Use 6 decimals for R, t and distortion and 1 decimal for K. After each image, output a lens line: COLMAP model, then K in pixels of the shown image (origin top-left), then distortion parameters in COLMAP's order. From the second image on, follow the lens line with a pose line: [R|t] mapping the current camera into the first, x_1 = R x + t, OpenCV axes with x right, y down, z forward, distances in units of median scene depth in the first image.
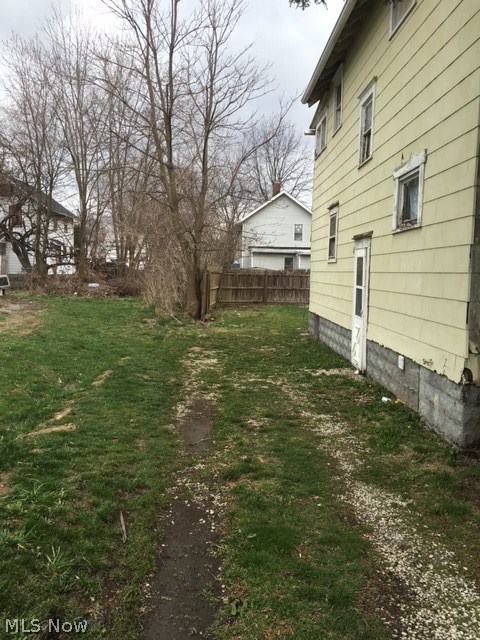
lens RADIAL K [[537.7, 0, 238.3], [0, 537.7, 320.1], [0, 0, 1]] dist [0.047350, -0.010255]
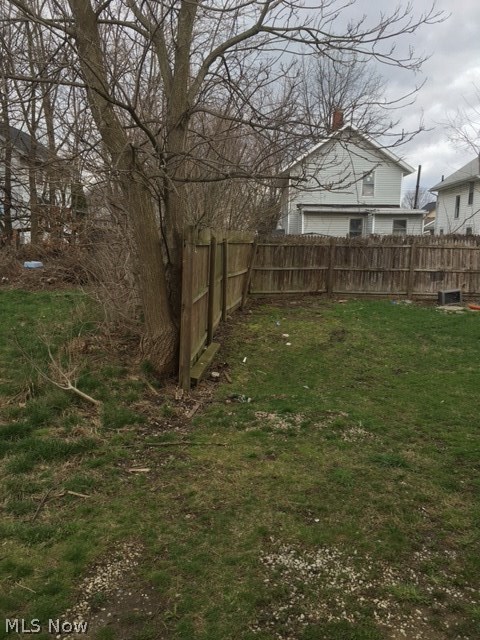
lens RADIAL K [[537.7, 0, 240.8], [0, 537.7, 320.4], [0, 0, 1]] dist [0.047350, -0.010255]
pose [[0.997226, 0.008122, -0.073989, -0.001930], [-0.003657, 0.998175, 0.060283, -0.027208], [0.074344, -0.059845, 0.995435, 0.291463]]
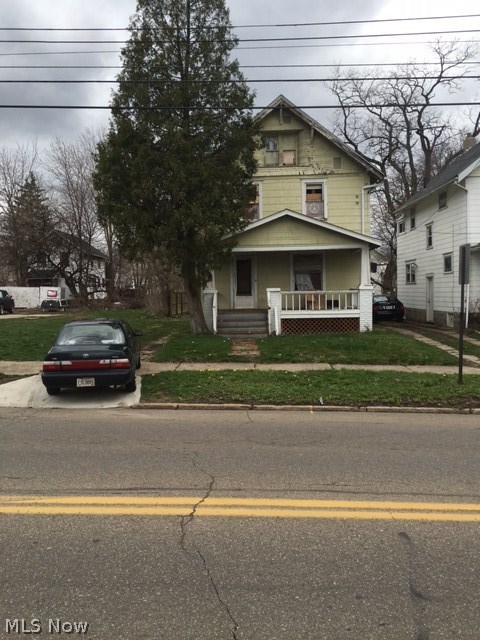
lens RADIAL K [[537.7, 0, 239.9], [0, 537.7, 319.8], [0, 0, 1]] dist [0.047350, -0.010255]
pose [[0.998160, -0.032436, -0.051223, 0.135234], [0.030349, 0.998697, -0.041023, 0.046068], [0.052487, 0.039393, 0.997844, -0.448284]]
